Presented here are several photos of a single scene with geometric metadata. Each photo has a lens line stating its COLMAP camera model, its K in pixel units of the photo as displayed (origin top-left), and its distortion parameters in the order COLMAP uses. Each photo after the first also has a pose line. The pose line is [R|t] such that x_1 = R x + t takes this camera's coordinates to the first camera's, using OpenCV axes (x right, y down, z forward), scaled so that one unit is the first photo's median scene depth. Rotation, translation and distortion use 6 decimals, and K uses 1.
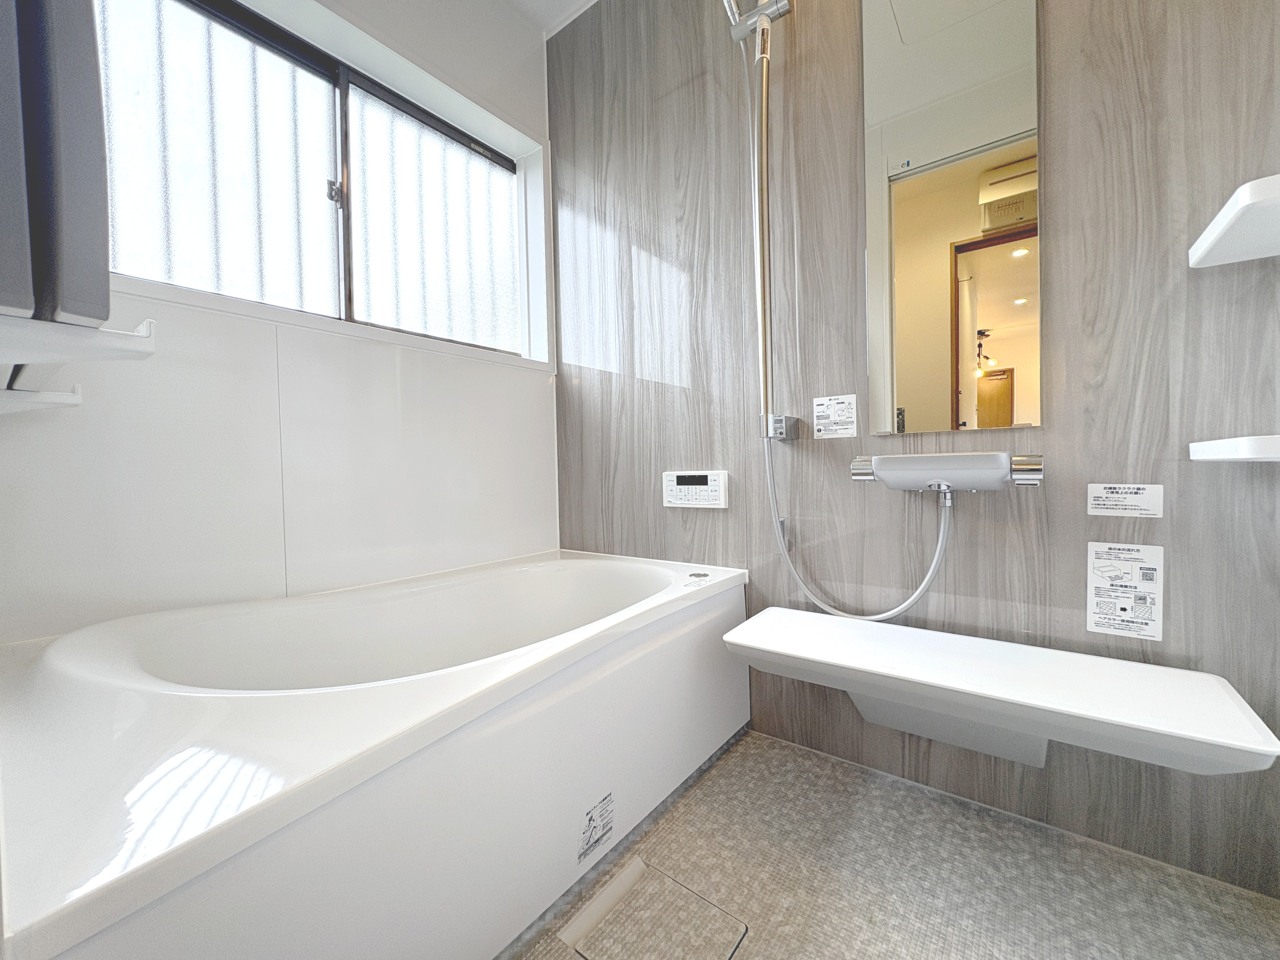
lens RADIAL K [[508.6, 0, 639.8], [0, 508.6, 476.2], [0, 0, 1]] dist [0.001343, -0.000160]
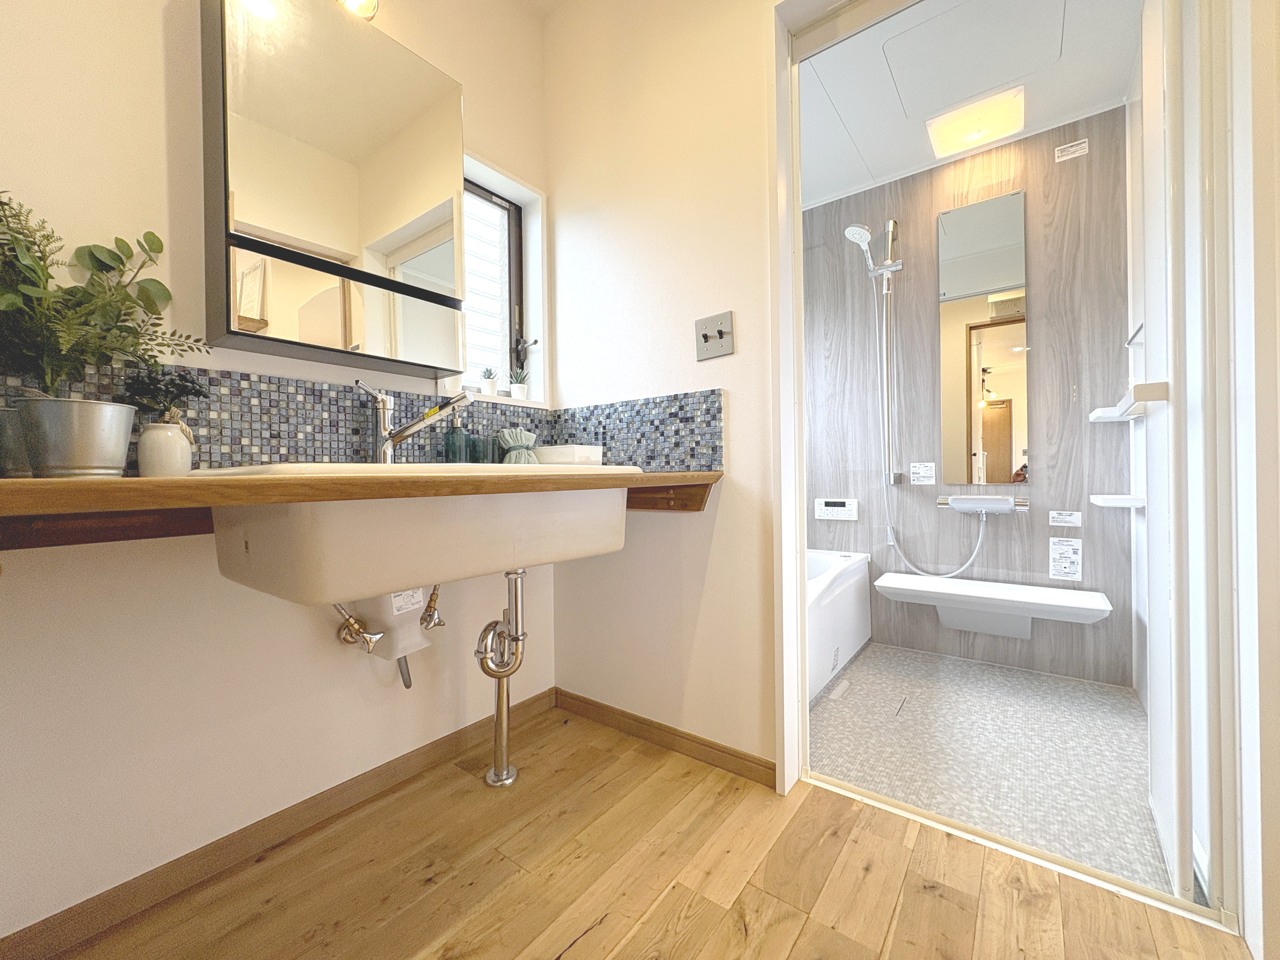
lens RADIAL K [[508.6, 0, 639.8], [0, 508.6, 476.2], [0, 0, 1]] dist [0.001343, -0.000160]
pose [[0.999961, 0.008033, 0.003706, -0.727154], [-0.007977, 0.999859, -0.014777, -0.071893], [-0.003824, 0.014747, 0.999884, -0.965419]]
